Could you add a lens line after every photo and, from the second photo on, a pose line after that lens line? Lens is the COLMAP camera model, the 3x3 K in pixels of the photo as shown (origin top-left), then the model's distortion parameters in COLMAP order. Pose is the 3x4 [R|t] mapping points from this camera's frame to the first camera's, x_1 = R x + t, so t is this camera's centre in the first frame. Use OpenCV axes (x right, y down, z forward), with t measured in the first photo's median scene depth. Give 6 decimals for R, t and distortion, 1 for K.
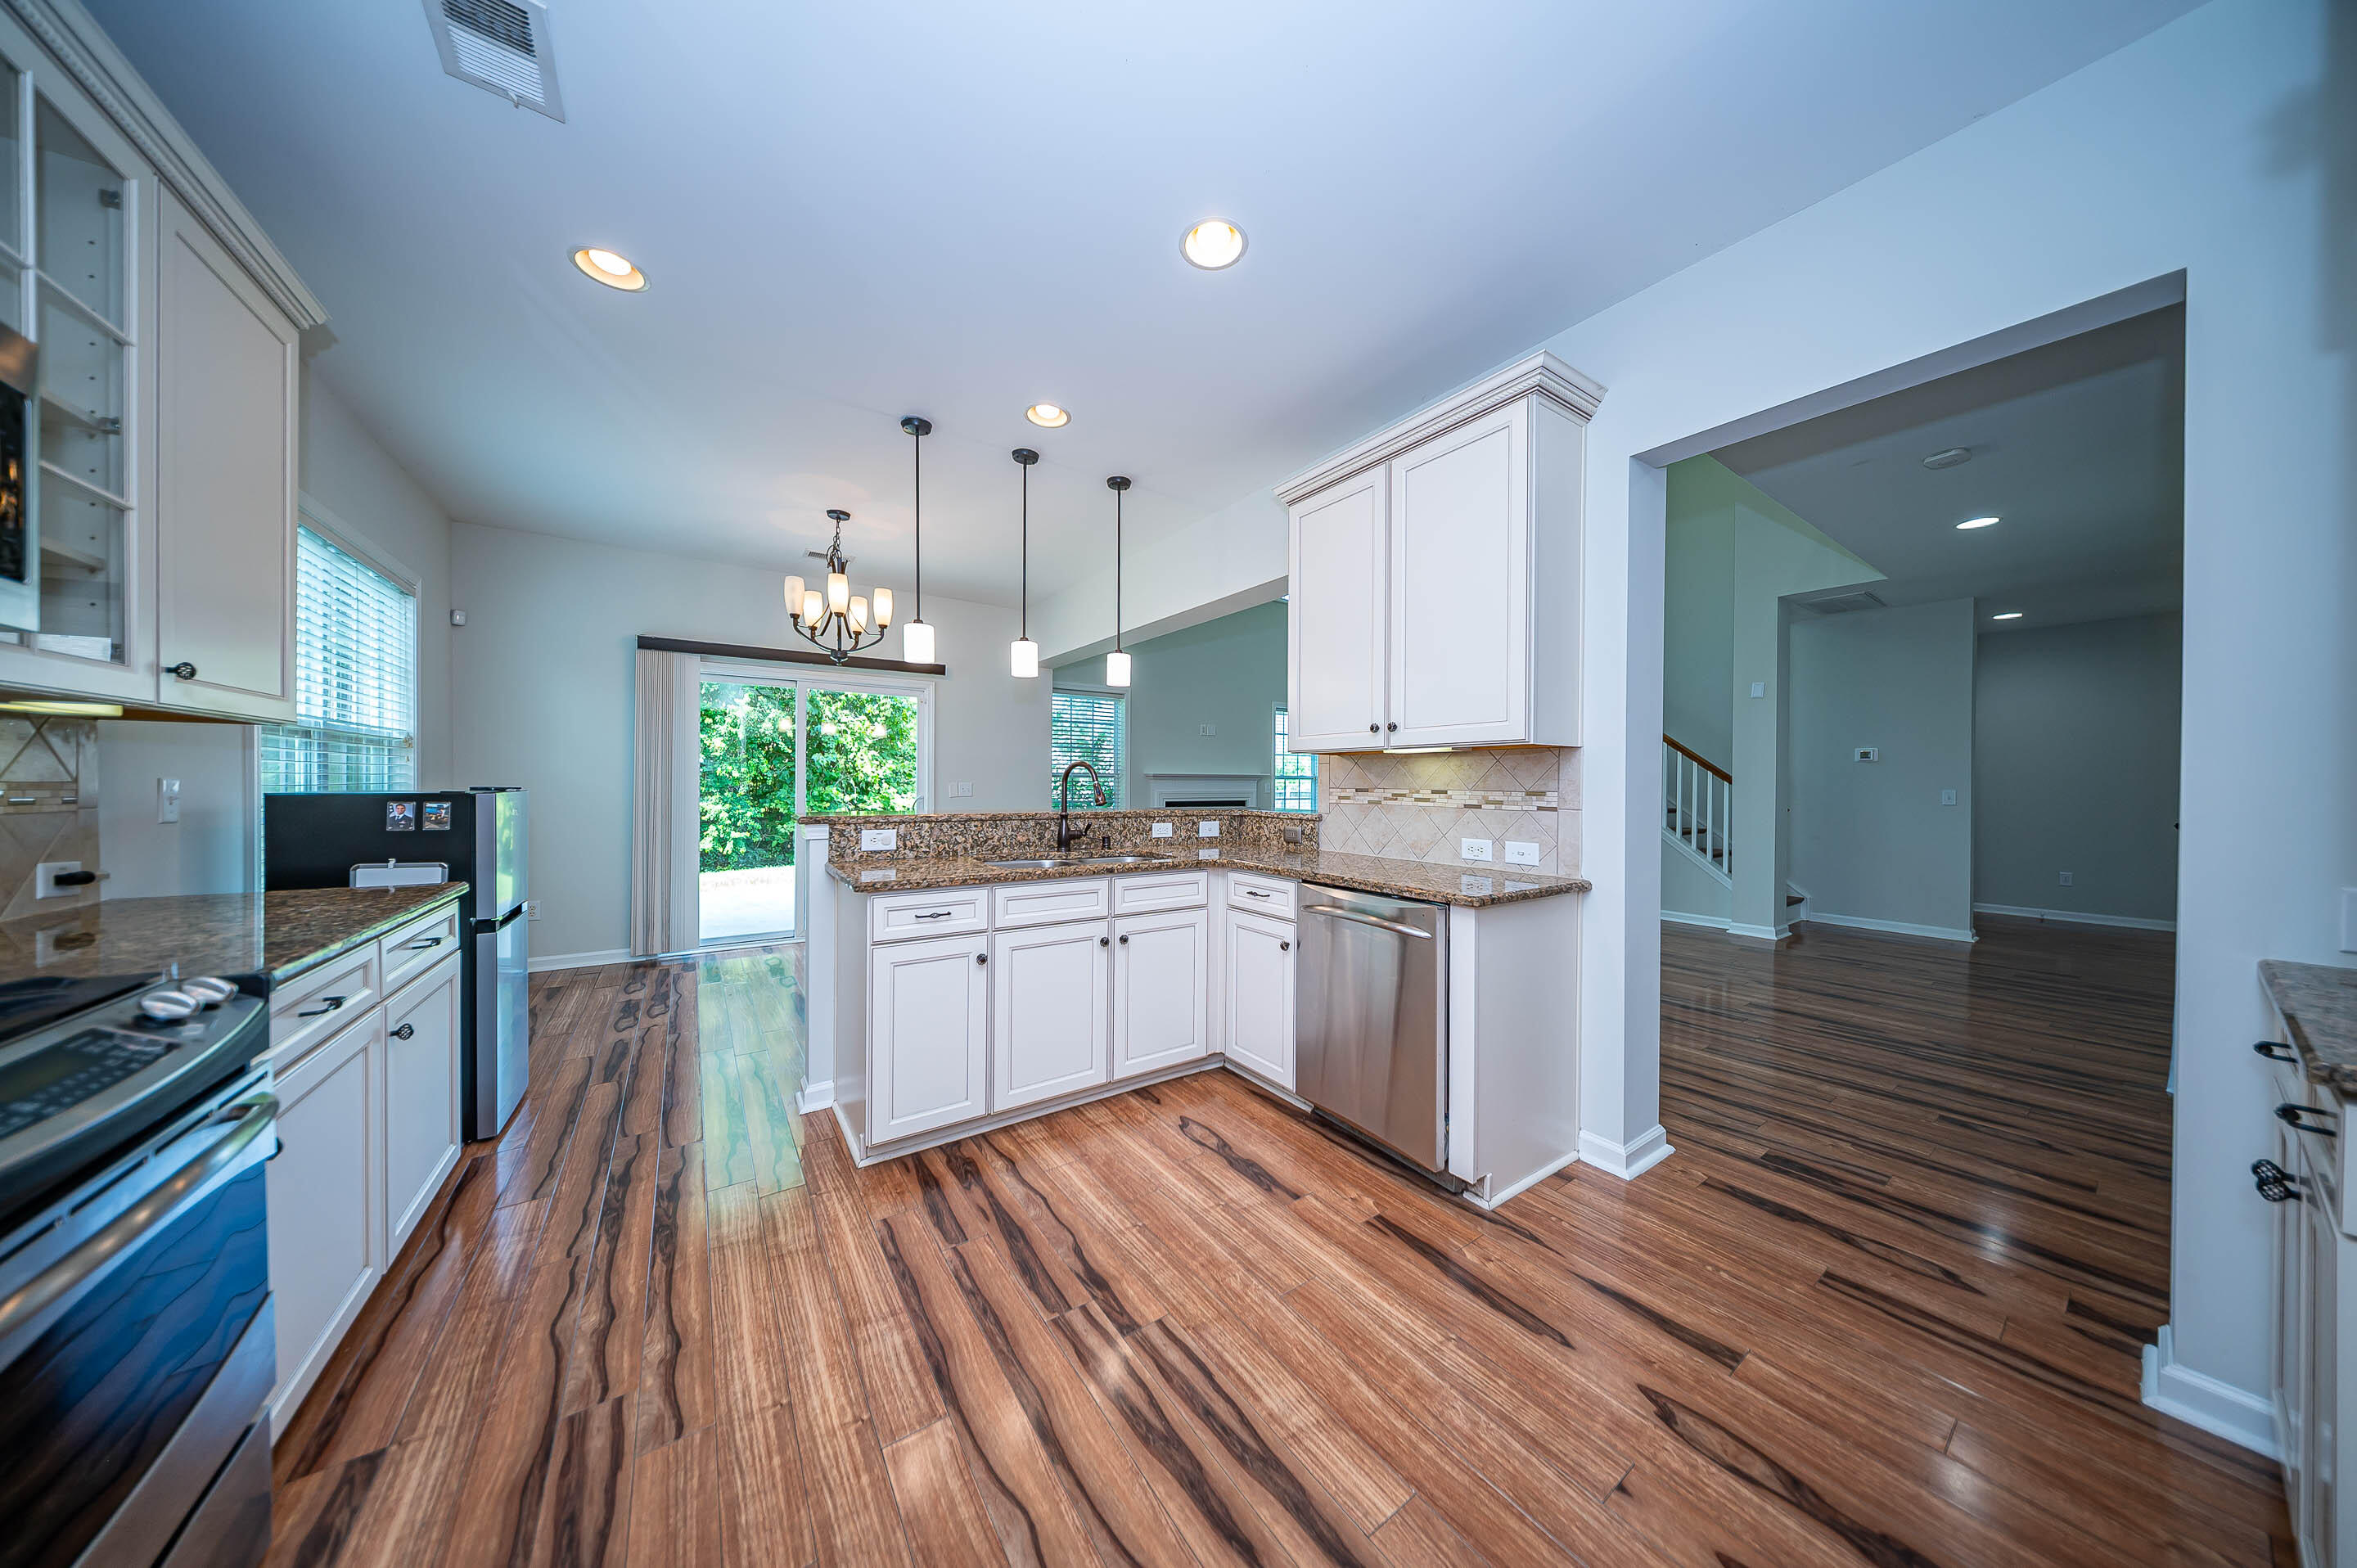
lens RADIAL K [[665.9, 0, 1178.5], [0, 665.9, 784.0], [0, 0, 1]] dist [0.000236, -0.006981]
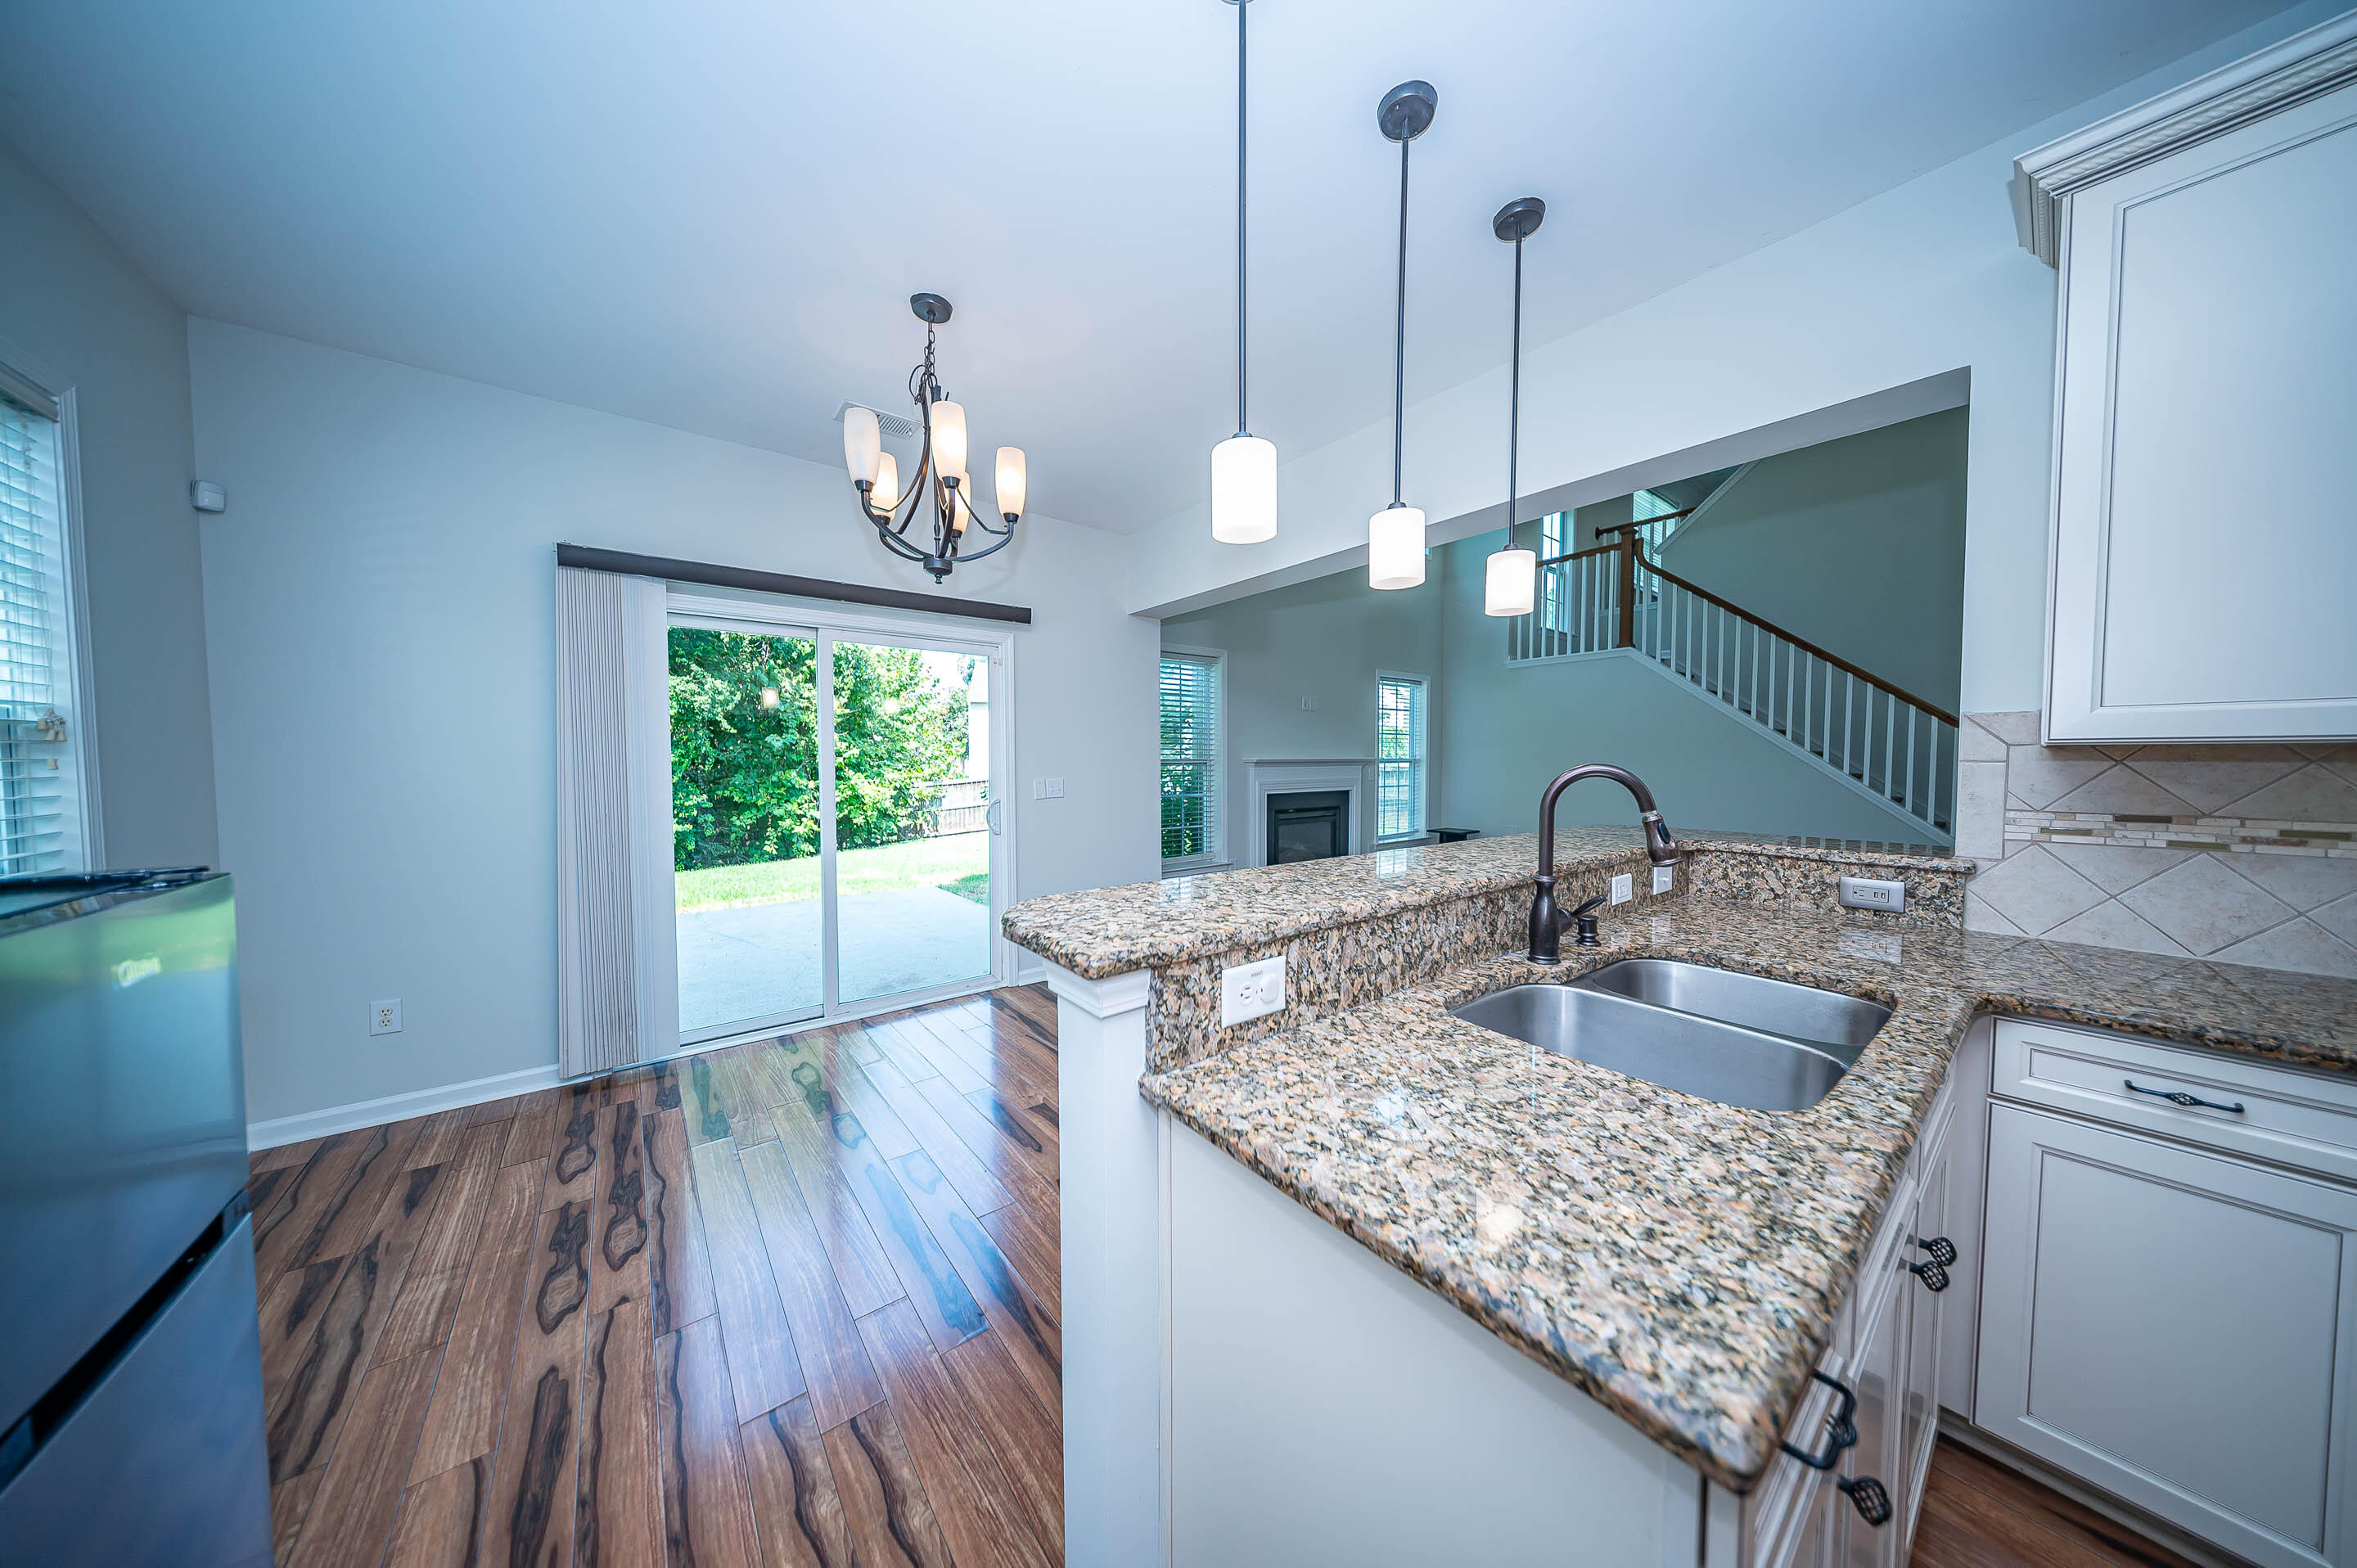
lens RADIAL K [[699.5, 0, 1187.4], [0, 699.5, 786.0], [0, 0, 1]] dist [0.008423, -0.003638]
pose [[0.999132, -0.011013, 0.040168, -0.330764], [0.009644, 0.999371, 0.034127, -0.028781], [-0.040518, -0.033710, 0.998610, 0.405075]]
